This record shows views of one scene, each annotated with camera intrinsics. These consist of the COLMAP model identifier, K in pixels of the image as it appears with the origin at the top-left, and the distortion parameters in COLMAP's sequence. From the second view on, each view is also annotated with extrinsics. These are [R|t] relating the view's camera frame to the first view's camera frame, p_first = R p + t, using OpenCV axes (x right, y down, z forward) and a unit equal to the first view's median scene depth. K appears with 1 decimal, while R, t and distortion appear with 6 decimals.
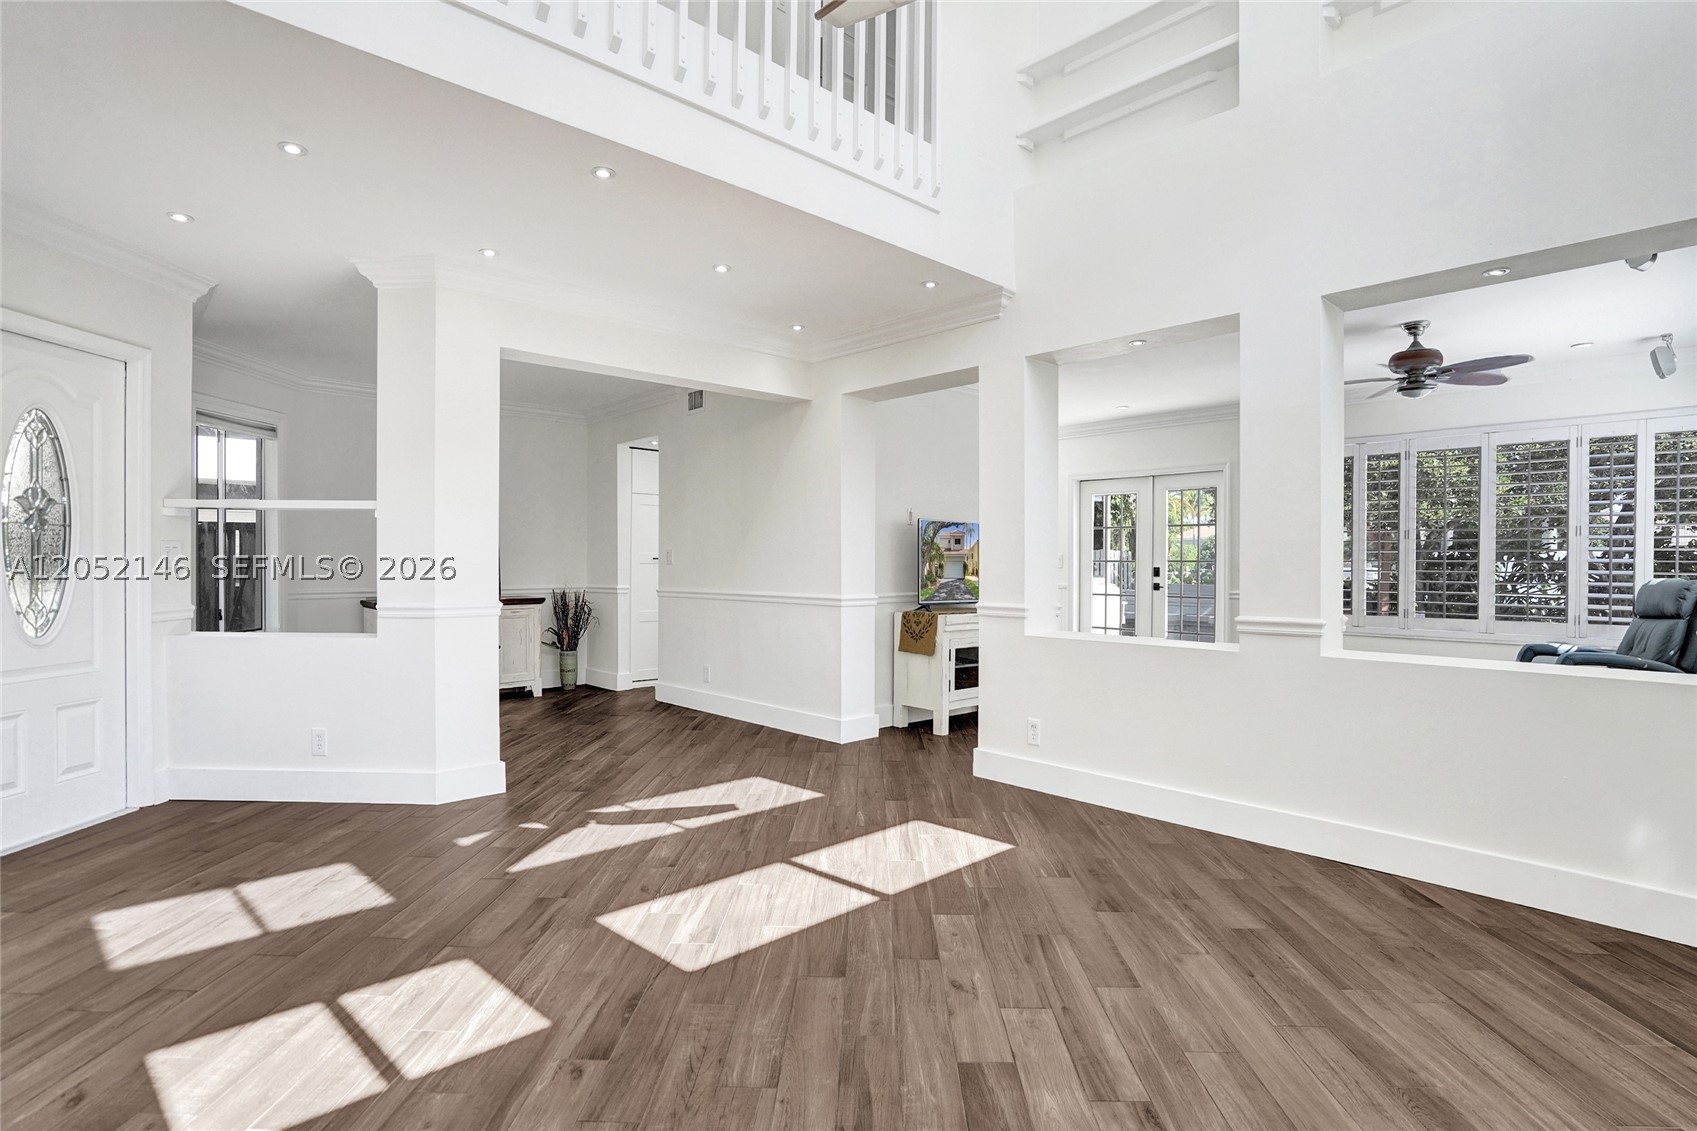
lens RADIAL K [[830.4, 0, 840.7], [0, 830.4, 563.9], [0, 0, 1]] dist [-0.077121, 0.035072]
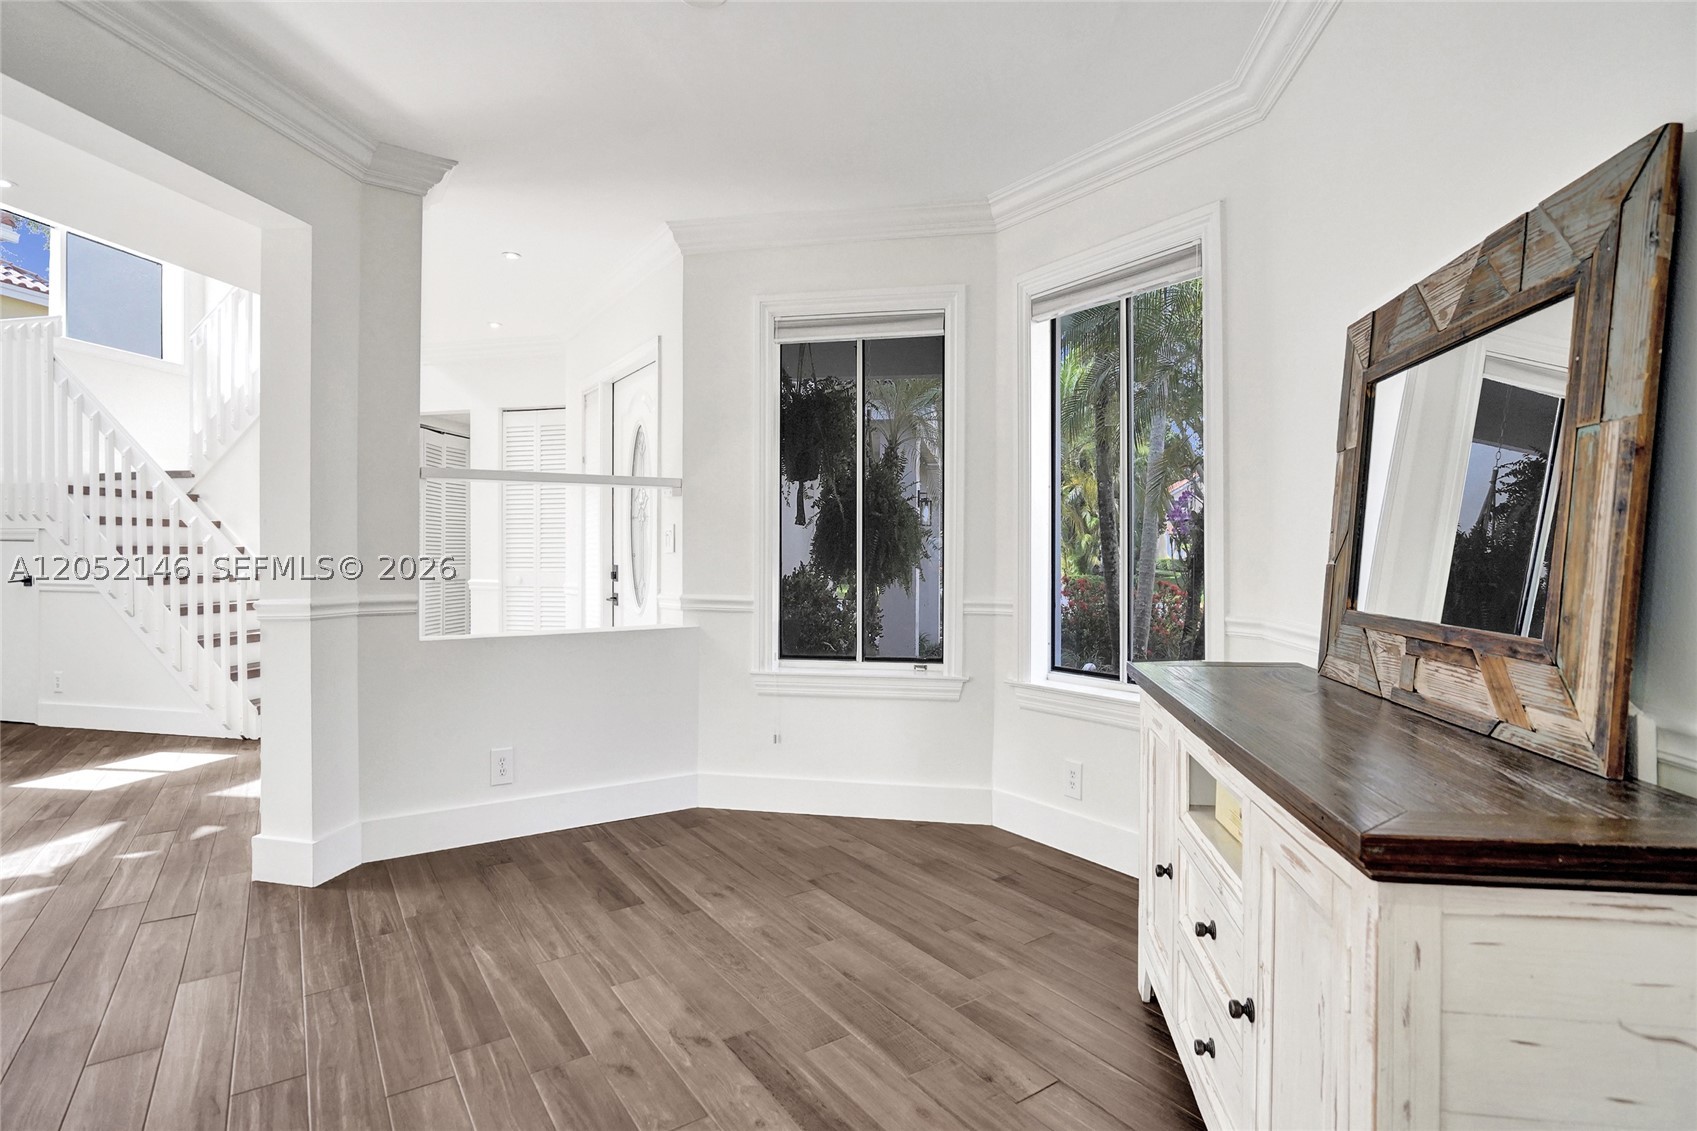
lens RADIAL K [[815.1, 0, 833.9], [0, 815.1, 554.5], [0, 0, 1]] dist [-0.039381, 0.000248]
pose [[-0.801318, -0.004220, -0.598224, -0.456988], [-0.006324, 0.999979, 0.001417, 0.004300], [0.598206, 0.004918, -0.801327, 2.048309]]
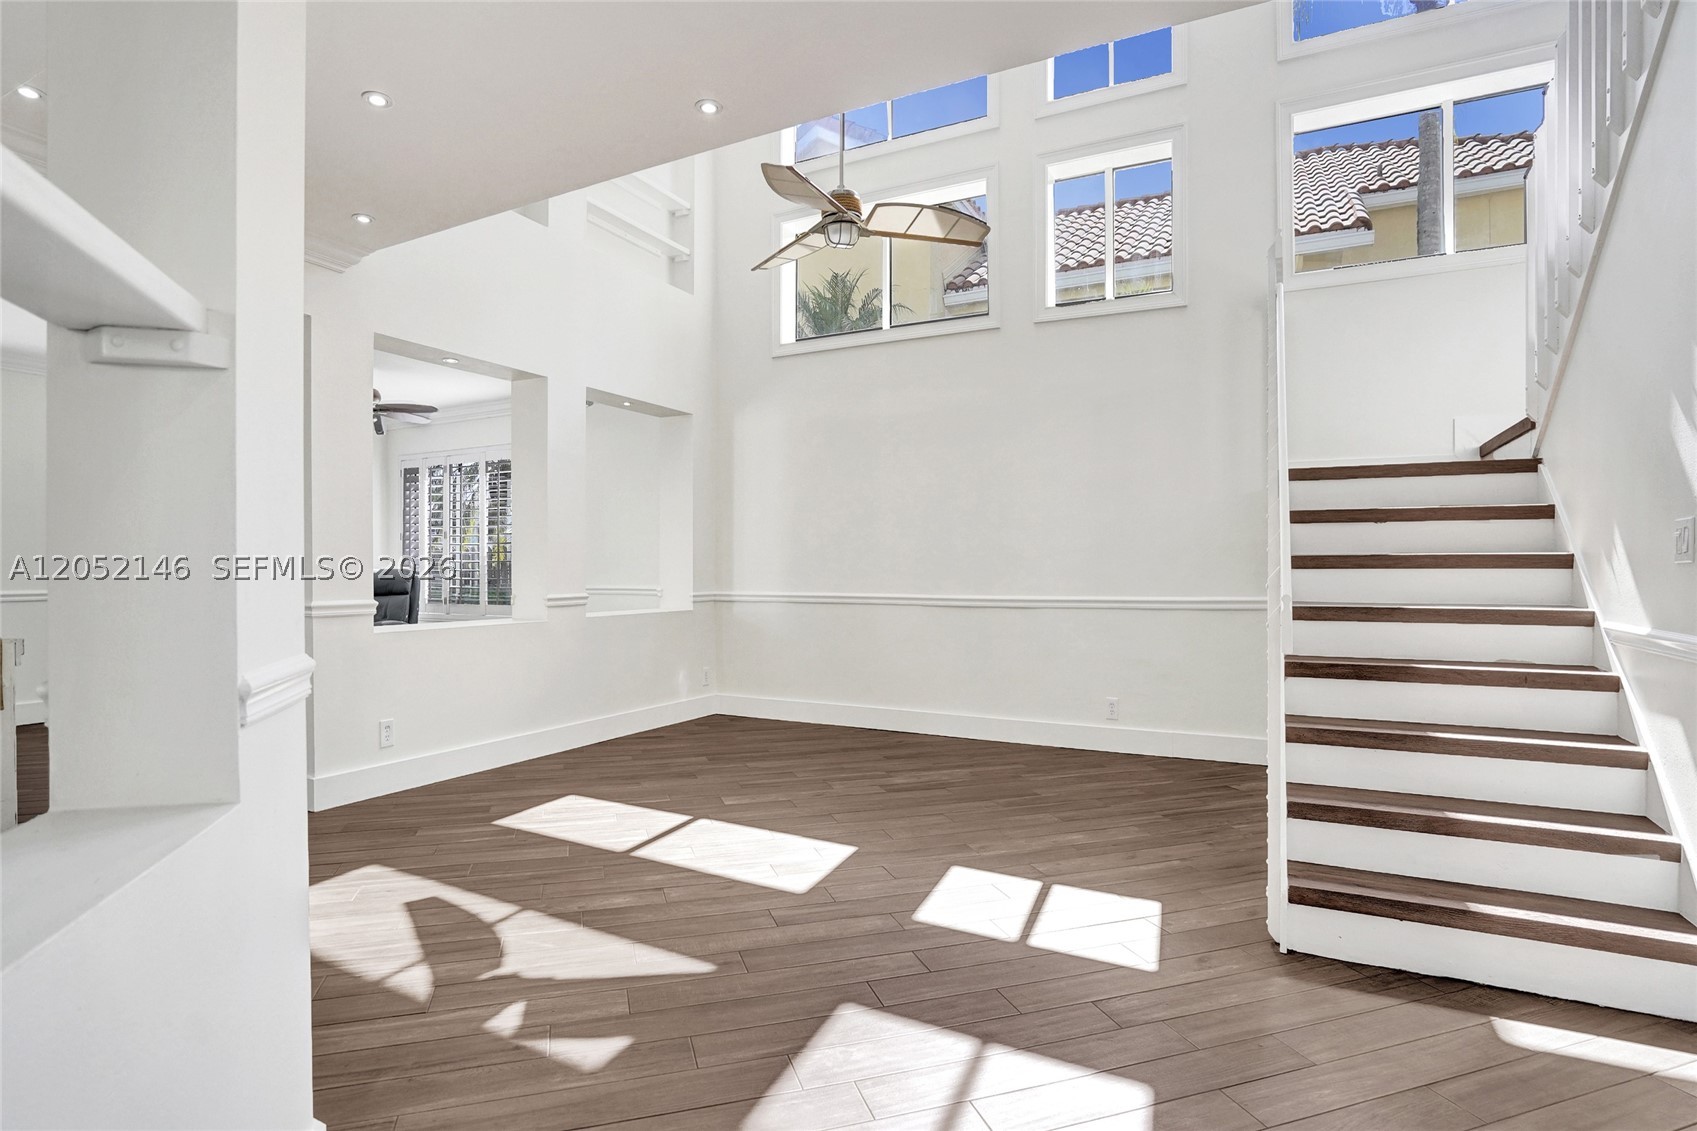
lens RADIAL K [[830.4, 0, 840.7], [0, 830.4, 563.9], [0, 0, 1]] dist [-0.077121, 0.035072]
pose [[-0.335881, -0.002026, 0.941902, -0.957208], [0.000817, 0.999997, 0.002442, 0.006688], [-0.941904, 0.001590, -0.335878, 0.952027]]
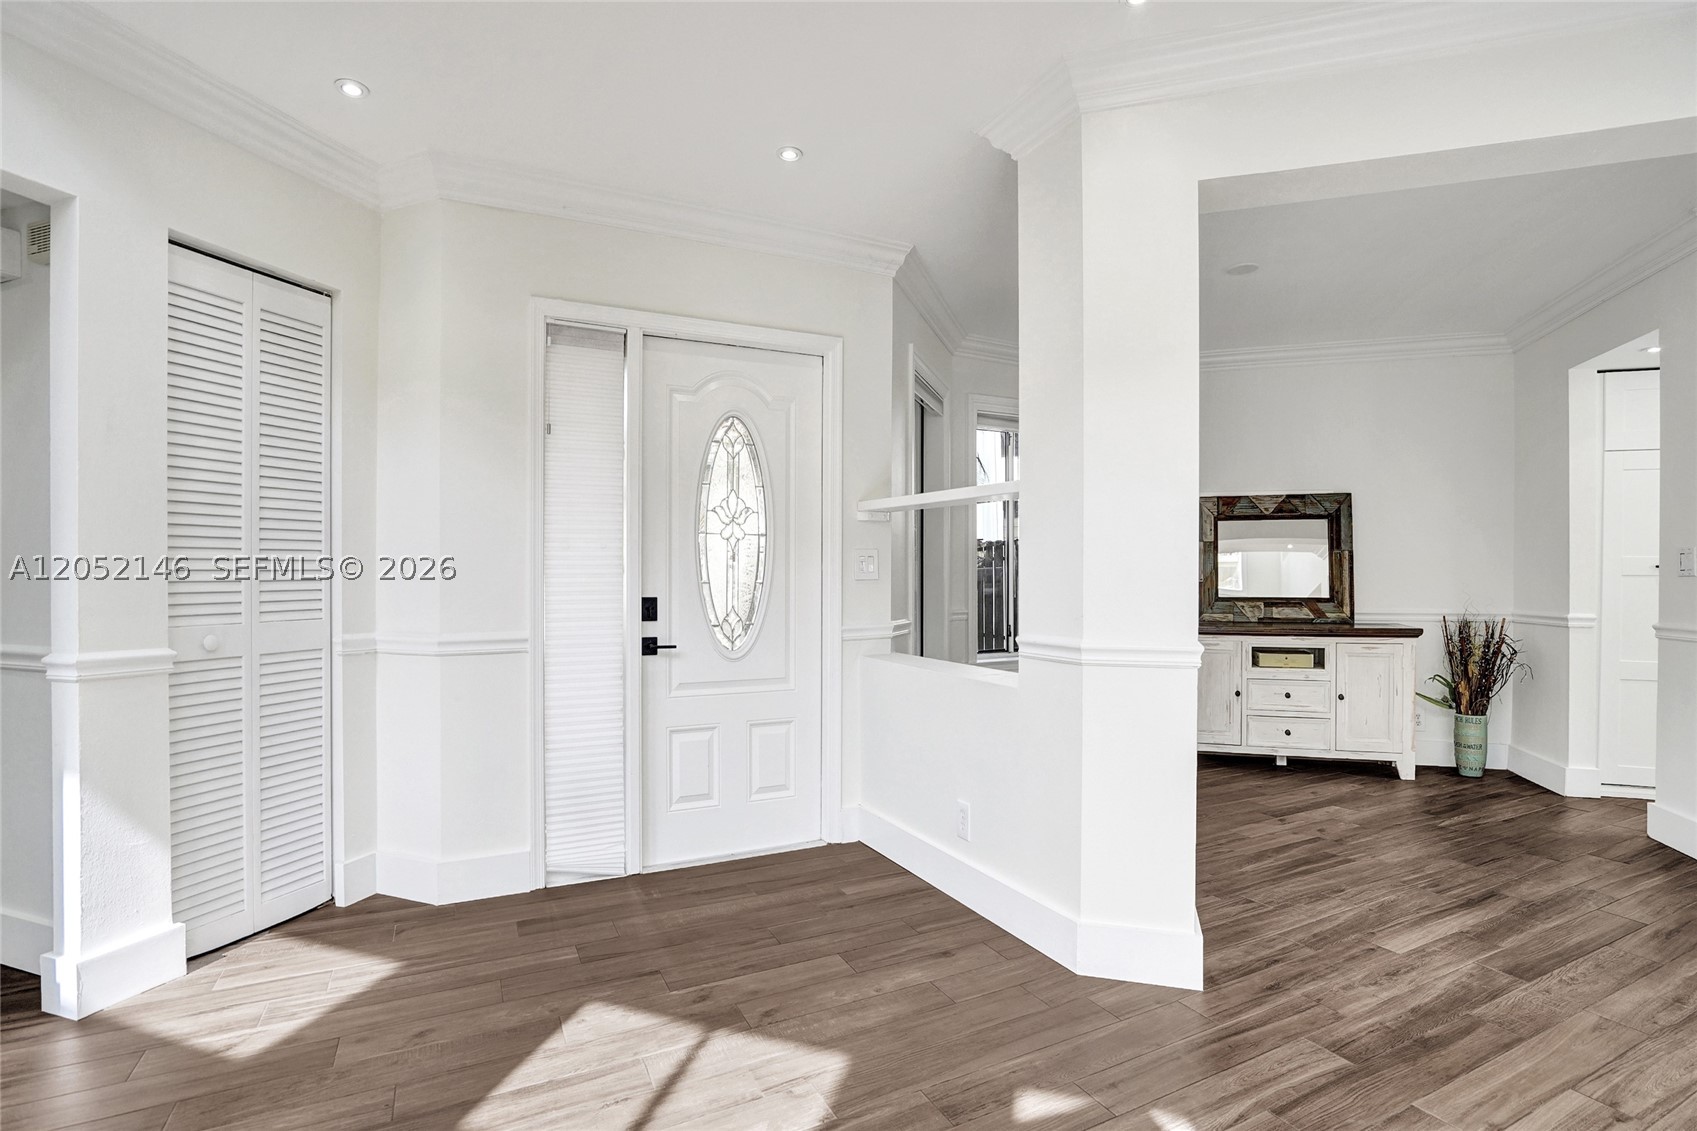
lens RADIAL K [[806.6, 0, 844.2], [0, 806.6, 580.3], [0, 0, 1]] dist [-0.057047, 0.019173]
pose [[0.477851, 0.003368, -0.878435, -0.070160], [-0.001213, 0.999994, 0.003174, 0.003552], [0.878440, -0.000451, 0.477852, 0.601882]]
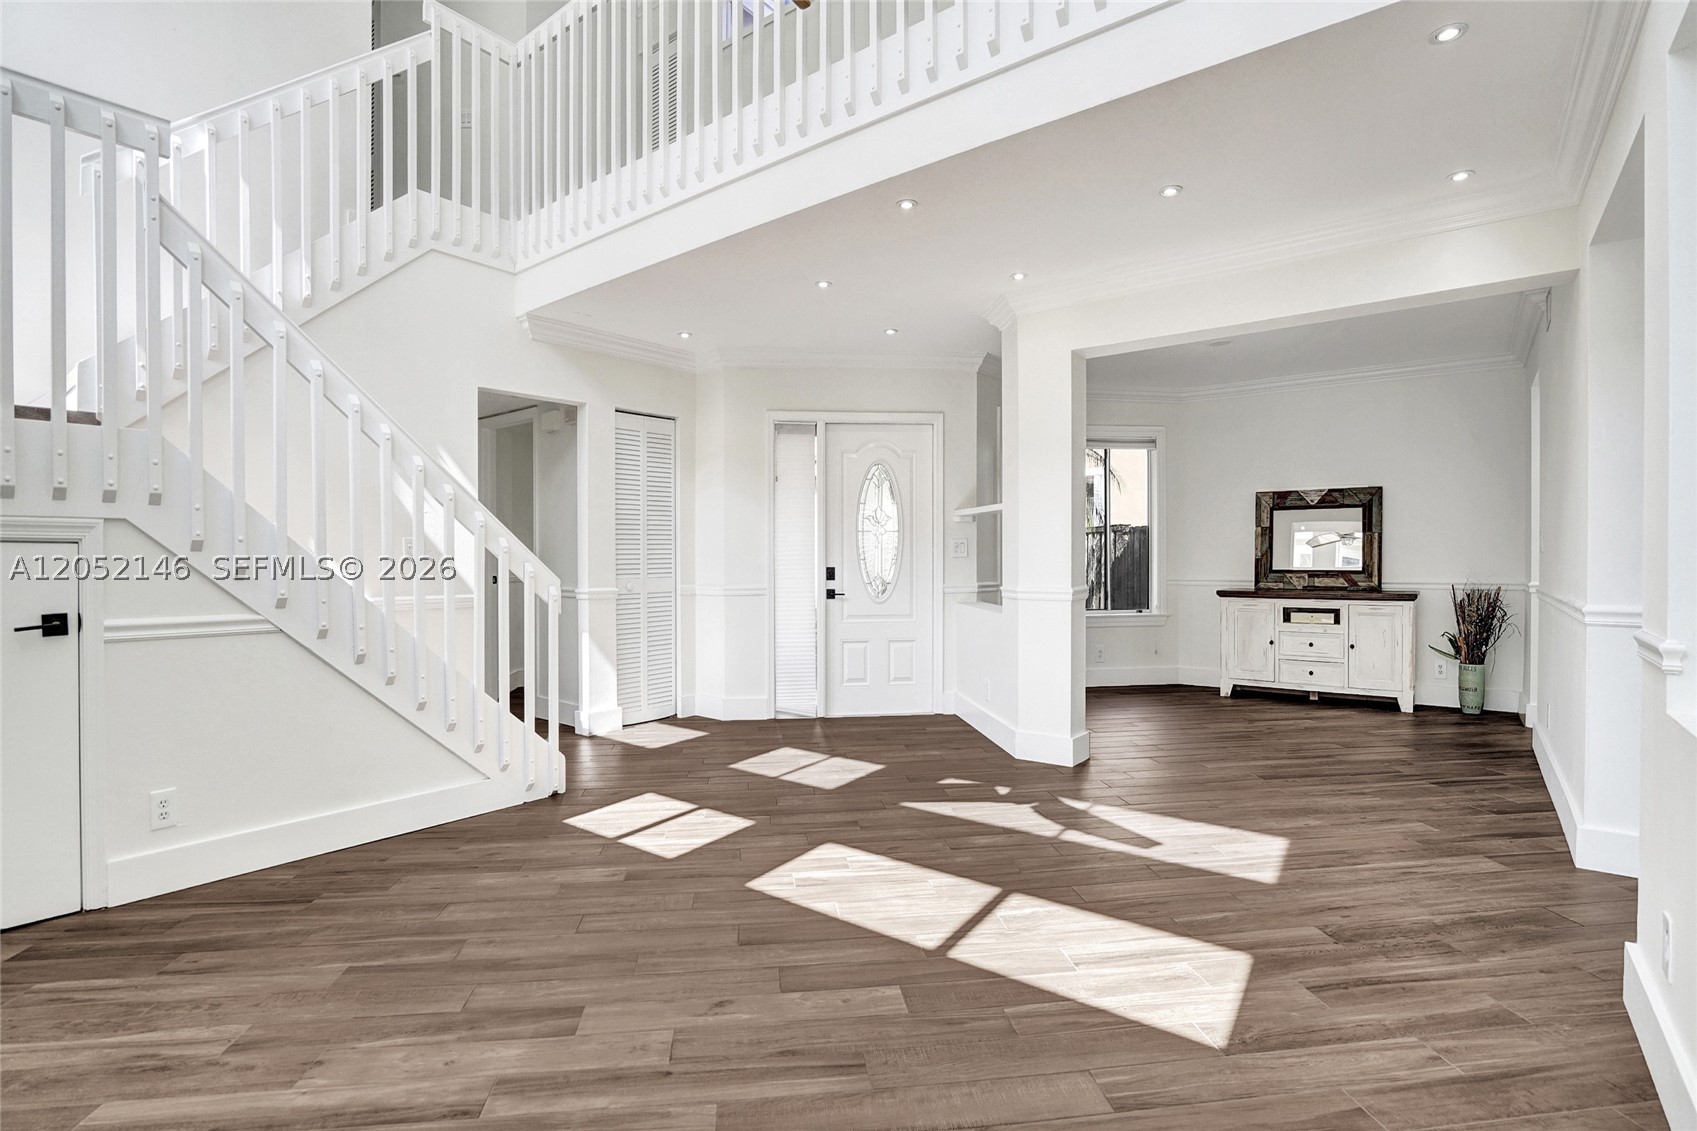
lens RADIAL K [[807.3, 0, 842.7], [0, 807.3, 567.6], [0, 0, 1]] dist [-0.056278, 0.018940]
pose [[0.153799, 0.010657, -0.988045, 0.644098], [0.003509, 0.999930, 0.011331, 0.007807], [0.988096, -0.005210, 0.153751, 0.611414]]
